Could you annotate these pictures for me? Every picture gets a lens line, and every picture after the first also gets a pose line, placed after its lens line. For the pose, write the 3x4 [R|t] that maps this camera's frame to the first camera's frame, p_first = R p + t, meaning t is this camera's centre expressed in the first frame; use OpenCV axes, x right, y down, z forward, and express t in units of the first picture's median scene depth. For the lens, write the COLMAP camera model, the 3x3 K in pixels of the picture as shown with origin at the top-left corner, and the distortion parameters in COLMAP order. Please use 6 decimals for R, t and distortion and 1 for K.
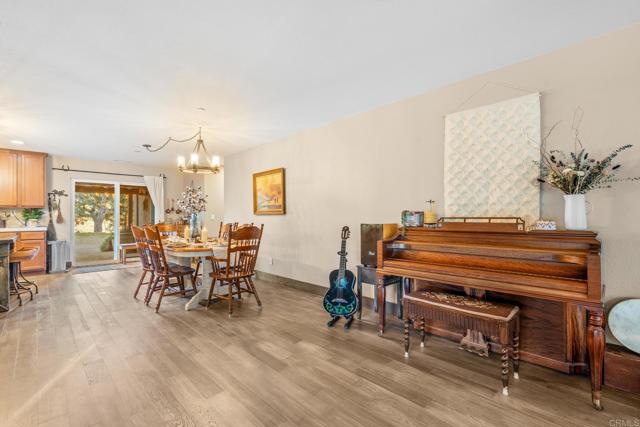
lens RADIAL K [[290.6, 0, 316.6], [0, 290.6, 213.2], [0, 0, 1]] dist [-0.002592, 0.001136]
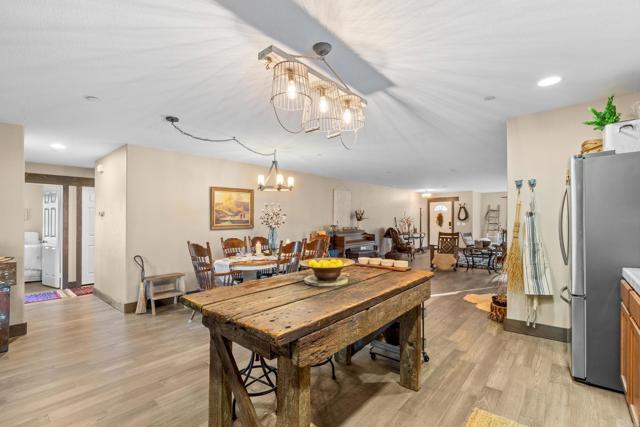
lens RADIAL K [[290.6, 0, 319.6], [0, 290.6, 231.6], [0, 0, 1]] dist [-0.002592, 0.001136]
pose [[-0.084727, -0.033019, 0.995857, -1.065025], [0.003965, 0.999432, 0.033475, -0.016380], [-0.996396, 0.006784, -0.084548, 0.646096]]
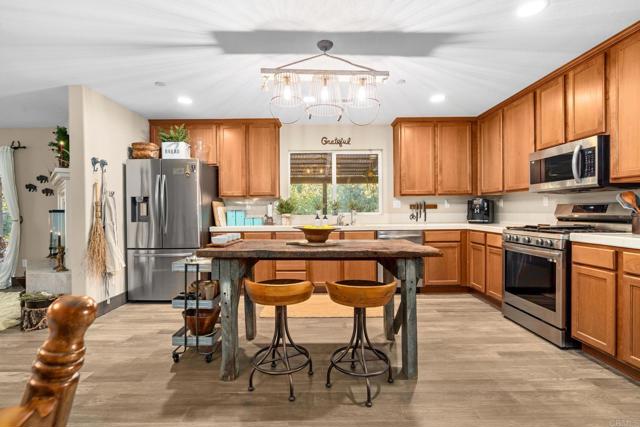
lens RADIAL K [[290.6, 0, 317.9], [0, 290.6, 214.0], [0, 0, 1]] dist [-0.002592, 0.001136]
pose [[-0.695930, 0.016261, -0.717926, -0.460133], [0.015357, 0.999852, 0.007760, 0.012318], [0.717946, -0.005625, -0.696077, 0.873470]]
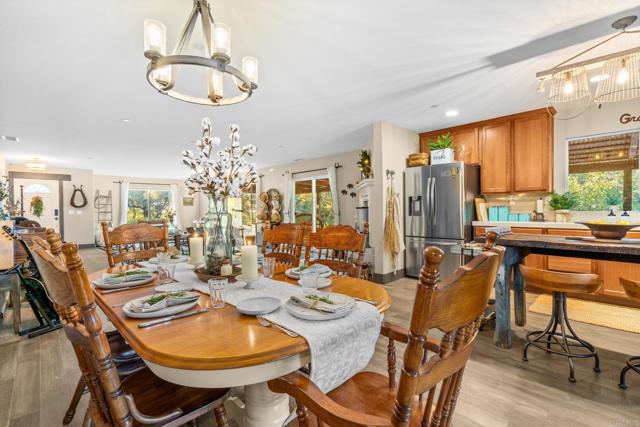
lens RADIAL K [[290.6, 0, 316.9], [0, 290.6, 213.2], [0, 0, 1]] dist [-0.002592, 0.001136]
pose [[-0.999920, 0.012611, 0.000417, -0.376394], [0.012612, 0.999913, 0.003933, 0.014505], [-0.000367, 0.003938, -0.999992, 0.961988]]
